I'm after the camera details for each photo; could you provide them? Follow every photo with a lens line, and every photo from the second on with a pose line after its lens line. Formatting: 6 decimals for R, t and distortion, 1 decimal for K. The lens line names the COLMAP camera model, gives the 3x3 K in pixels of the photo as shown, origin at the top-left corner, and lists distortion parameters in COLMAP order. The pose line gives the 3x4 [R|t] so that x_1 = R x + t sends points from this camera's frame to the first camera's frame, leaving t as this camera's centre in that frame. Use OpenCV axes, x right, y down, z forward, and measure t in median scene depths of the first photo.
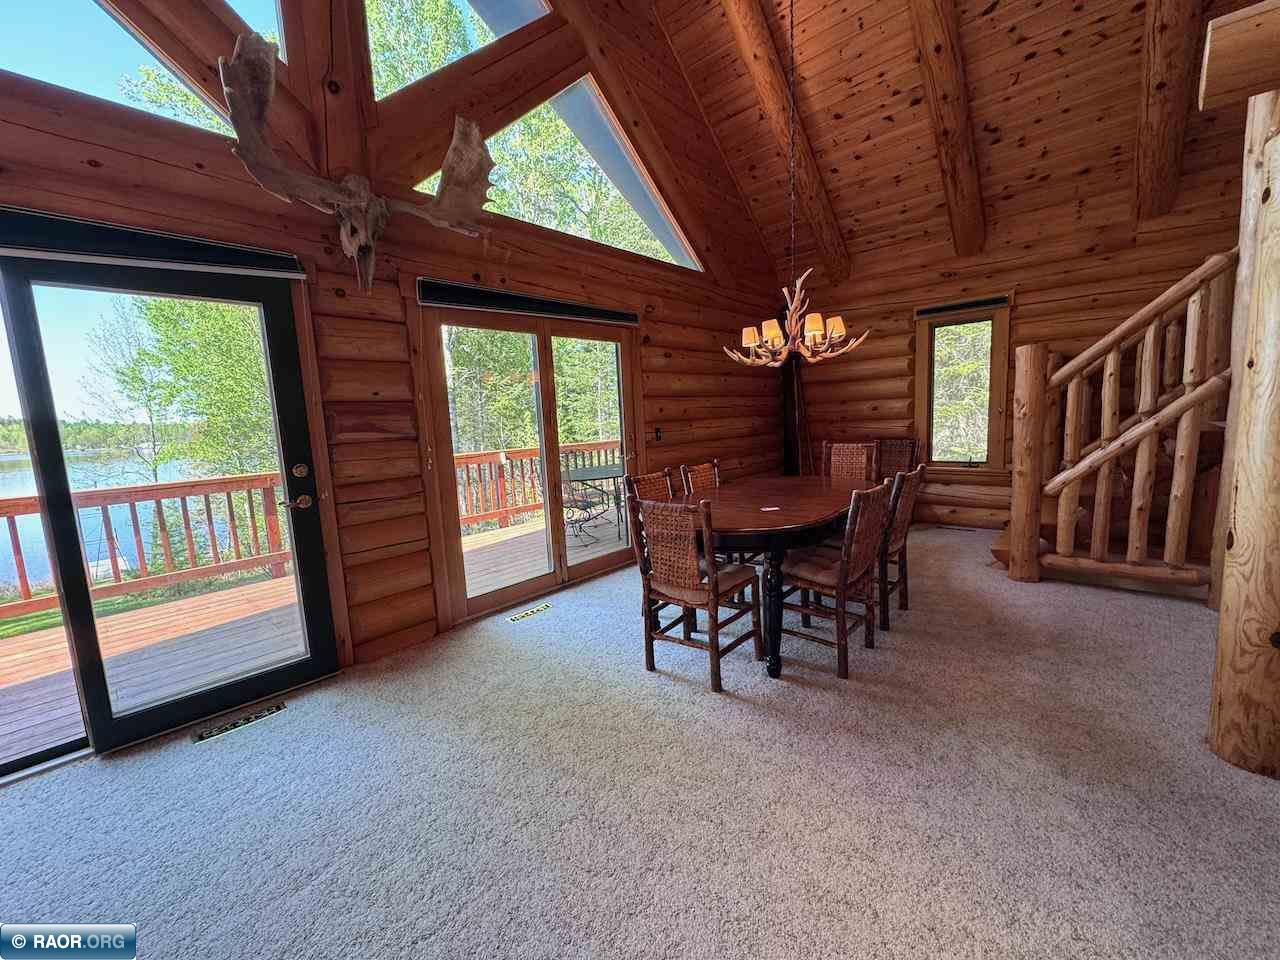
lens RADIAL K [[510.1, 0, 638.1], [0, 510.1, 485.0], [0, 0, 1]] dist [-0.004096, -0.000294]
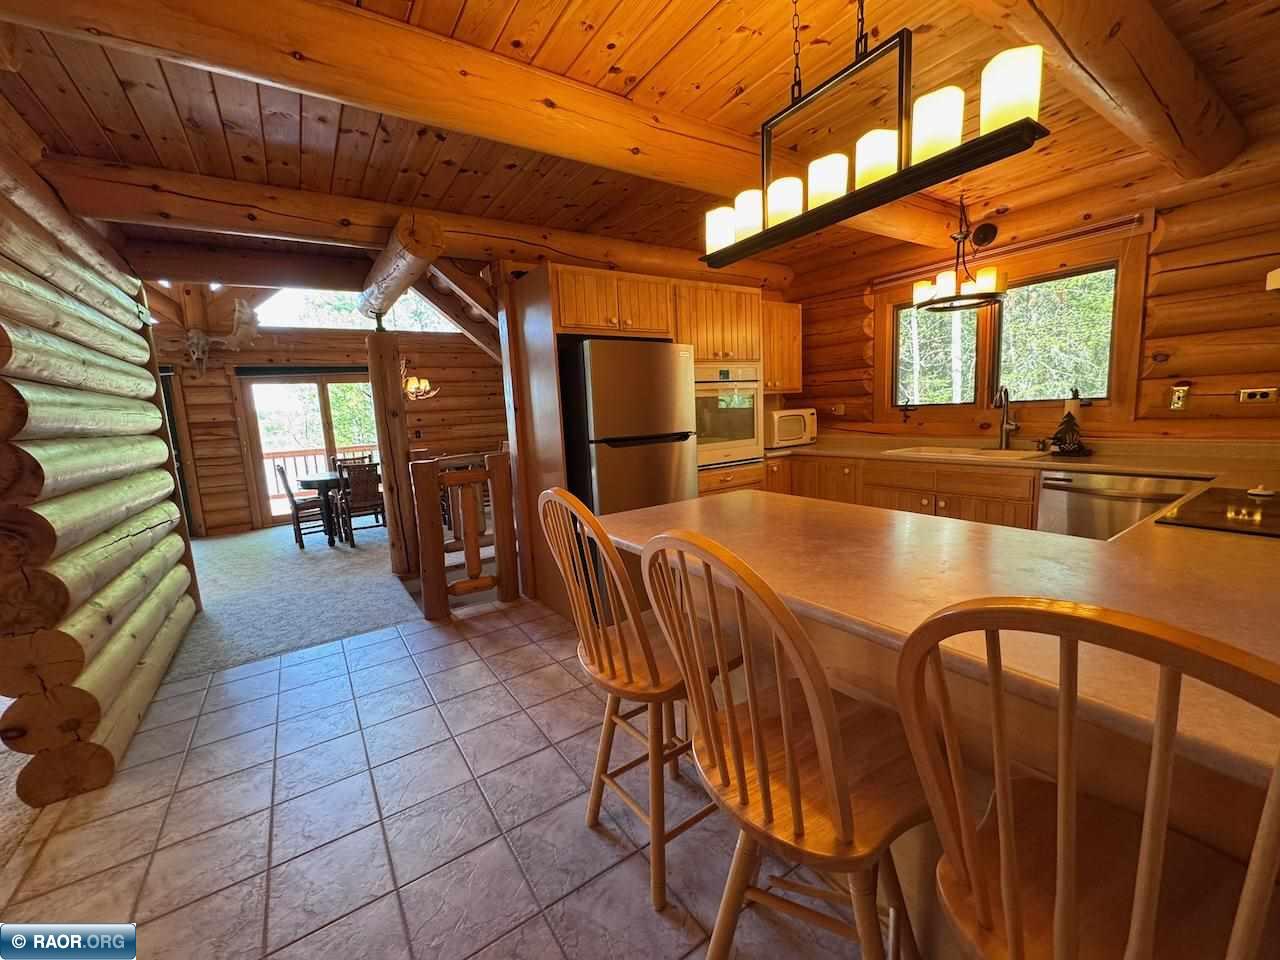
lens RADIAL K [[510.1, 0, 642.5], [0, 510.1, 477.8], [0, 0, 1]] dist [-0.004096, -0.000294]
pose [[0.971174, 0.045870, -0.233916, 1.789667], [-0.039116, 0.998675, 0.033433, -0.063813], [0.235139, -0.023319, 0.971682, -0.722366]]
